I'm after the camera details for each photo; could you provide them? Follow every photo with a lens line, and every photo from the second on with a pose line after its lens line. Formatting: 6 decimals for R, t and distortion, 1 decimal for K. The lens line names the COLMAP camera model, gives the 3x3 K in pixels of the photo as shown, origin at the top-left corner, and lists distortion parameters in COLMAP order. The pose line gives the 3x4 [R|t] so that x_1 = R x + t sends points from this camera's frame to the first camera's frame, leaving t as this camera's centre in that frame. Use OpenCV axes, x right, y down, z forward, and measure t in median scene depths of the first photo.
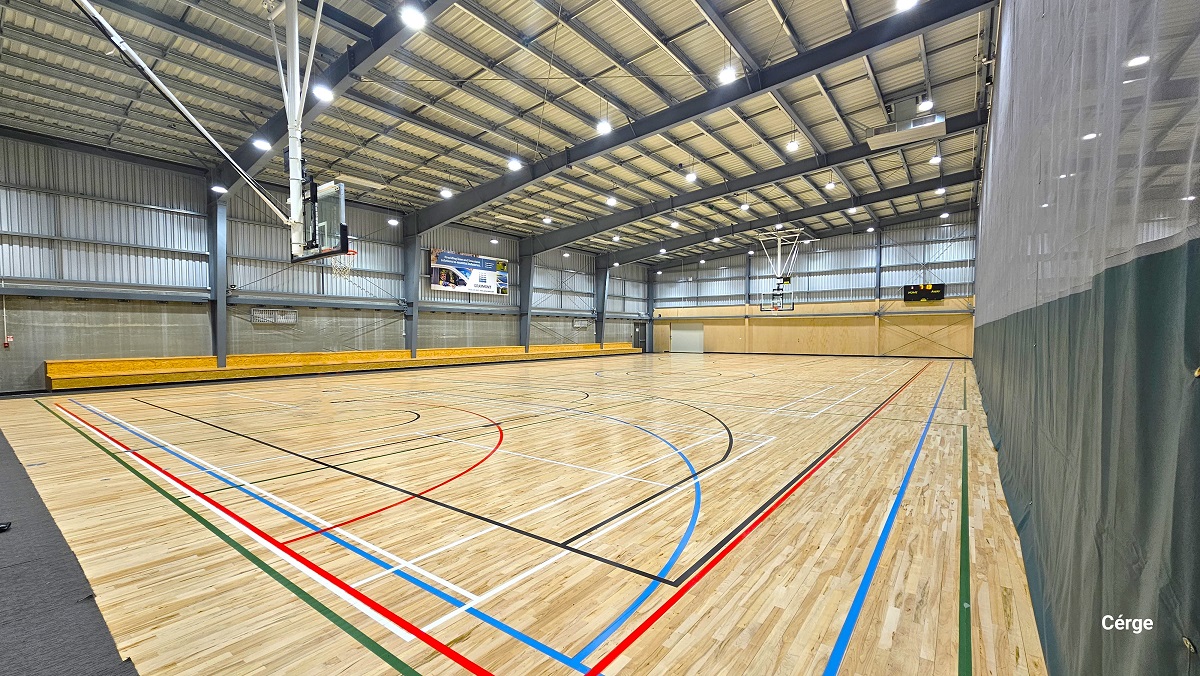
lens RADIAL K [[489.9, 0, 597.6], [0, 489.9, 352.0], [0, 0, 1]] dist [-0.000663, 0.000149]
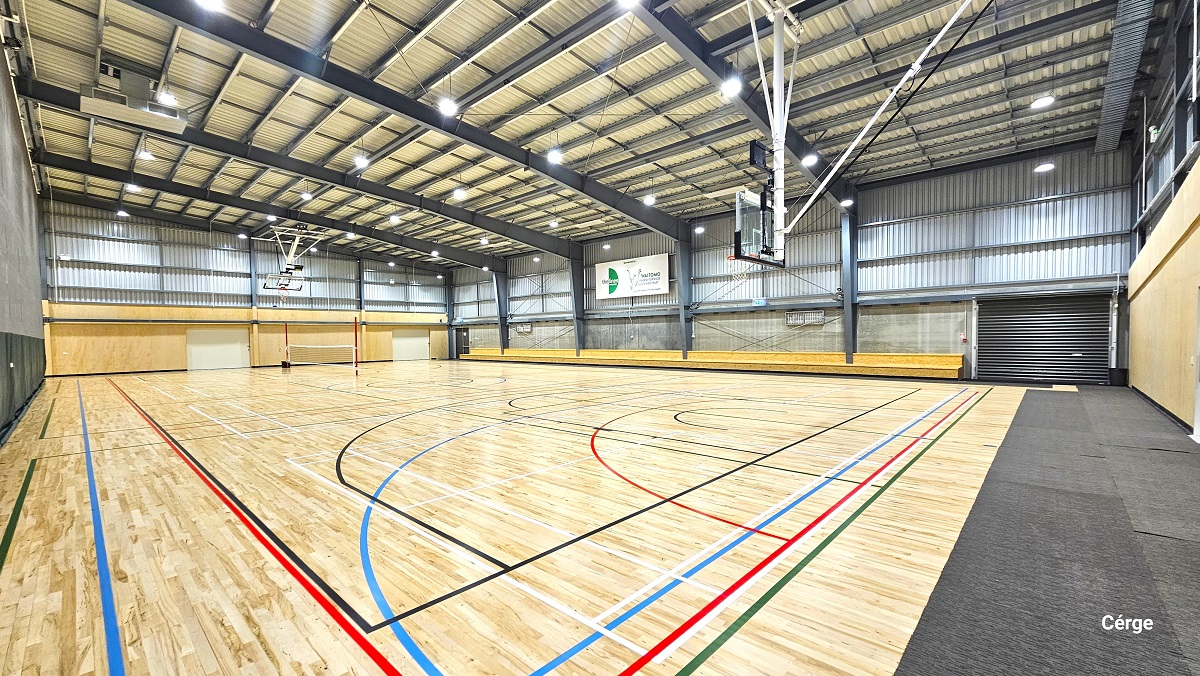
lens RADIAL K [[489.9, 0, 597.6], [0, 489.9, 352.0], [0, 0, 1]] dist [-0.000663, 0.000149]
pose [[0.106204, -0.030876, 0.993865, -1.420929], [0.052714, 0.998287, 0.025381, -0.039124], [-0.992946, 0.049695, 0.107650, 1.067514]]
